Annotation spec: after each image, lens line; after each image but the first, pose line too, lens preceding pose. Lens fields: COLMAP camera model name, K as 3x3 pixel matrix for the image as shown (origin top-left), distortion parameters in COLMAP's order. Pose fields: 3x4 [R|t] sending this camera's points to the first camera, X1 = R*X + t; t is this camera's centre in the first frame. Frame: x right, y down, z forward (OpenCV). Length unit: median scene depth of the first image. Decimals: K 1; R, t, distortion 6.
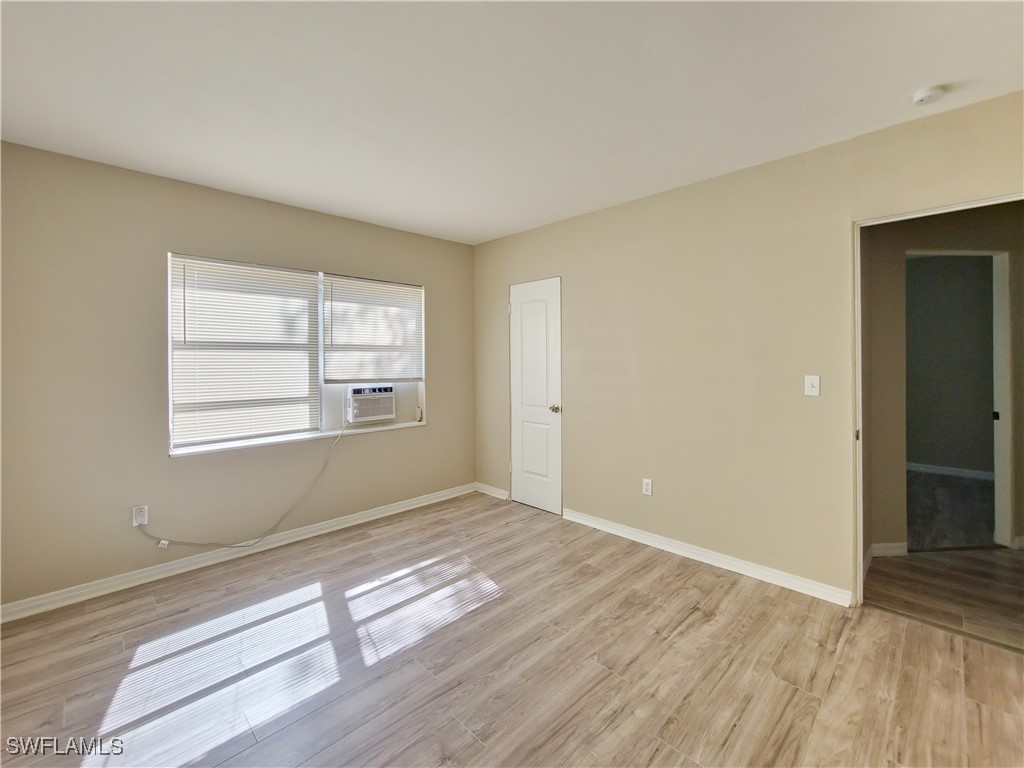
lens RADIAL K [[443.9, 0, 514.9], [0, 443.9, 364.9], [0, 0, 1]] dist [-0.002012, 0.000038]
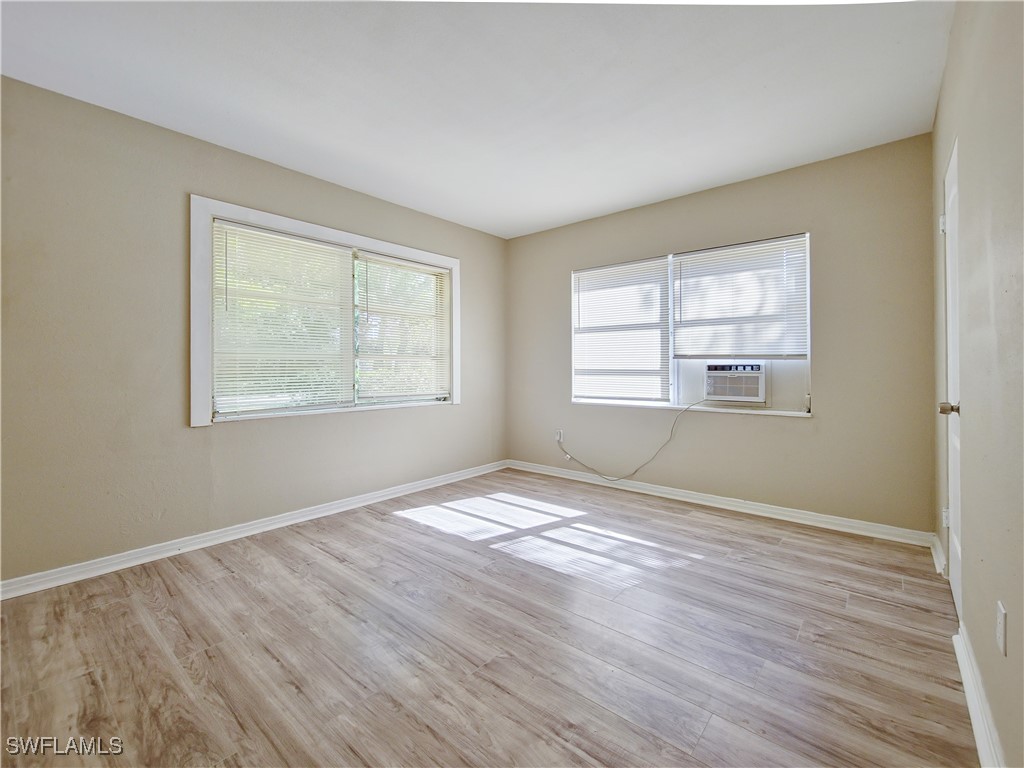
lens RADIAL K [[423.4, 0, 512.4], [0, 423.4, 366.6], [0, 0, 1]] dist [-0.001035, -0.000263]
pose [[0.094377, 0.005627, -0.995521, 0.588714], [-0.006628, 0.999965, 0.005023, 0.064155], [0.995514, 0.006125, 0.094411, 0.561515]]
